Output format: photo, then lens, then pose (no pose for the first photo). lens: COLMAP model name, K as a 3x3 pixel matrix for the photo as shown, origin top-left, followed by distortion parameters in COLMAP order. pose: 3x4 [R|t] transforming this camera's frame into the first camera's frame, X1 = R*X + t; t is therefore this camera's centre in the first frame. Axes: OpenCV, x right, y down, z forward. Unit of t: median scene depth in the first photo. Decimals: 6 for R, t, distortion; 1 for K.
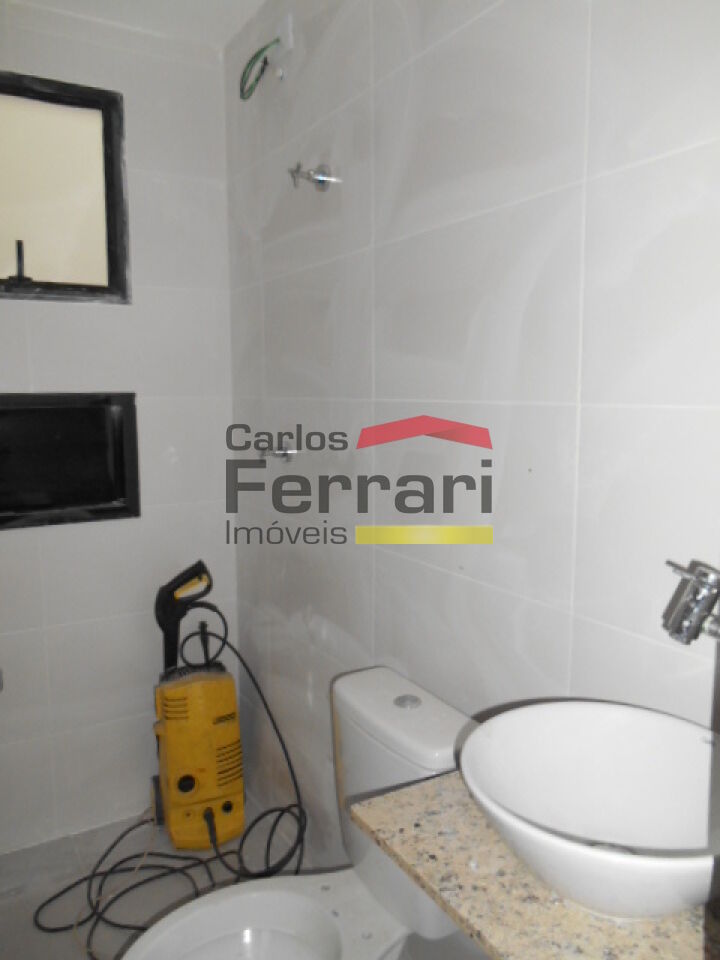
lens RADIAL K [[734.3, 0, 357.2], [0, 734.3, 475.4], [0, 0, 1]] dist [-0.001618, 0.002361]
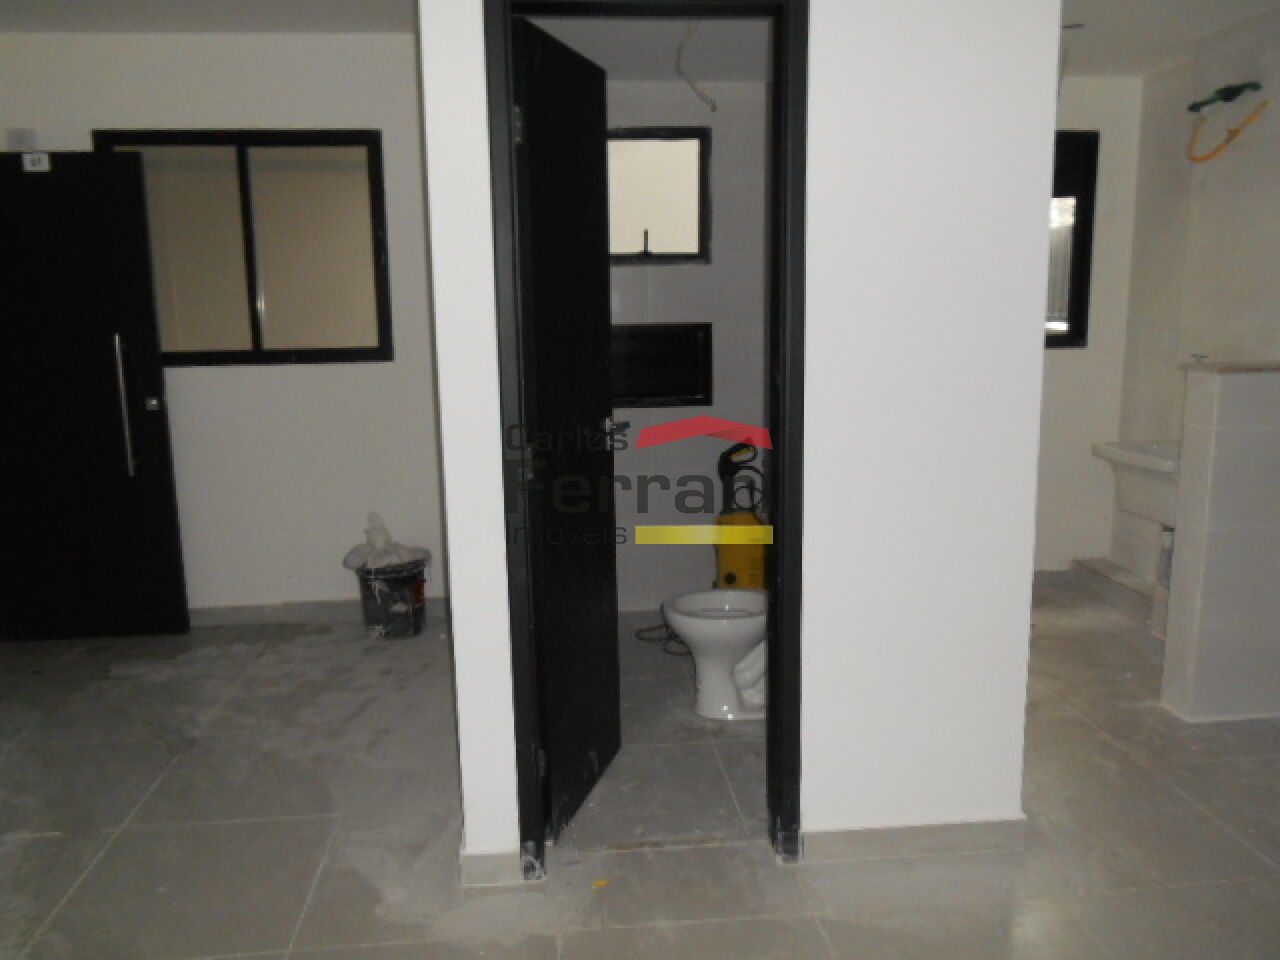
lens RADIAL K [[979.1, 0, 641.0], [0, 979.1, 478.5], [0, 0, 1]] dist [-0.001618, 0.002361]
pose [[0.910905, 0.085333, -0.403696, 0.400754], [-0.036624, 0.991240, 0.126890, -0.046197], [0.410988, -0.100800, 0.906051, -0.909637]]
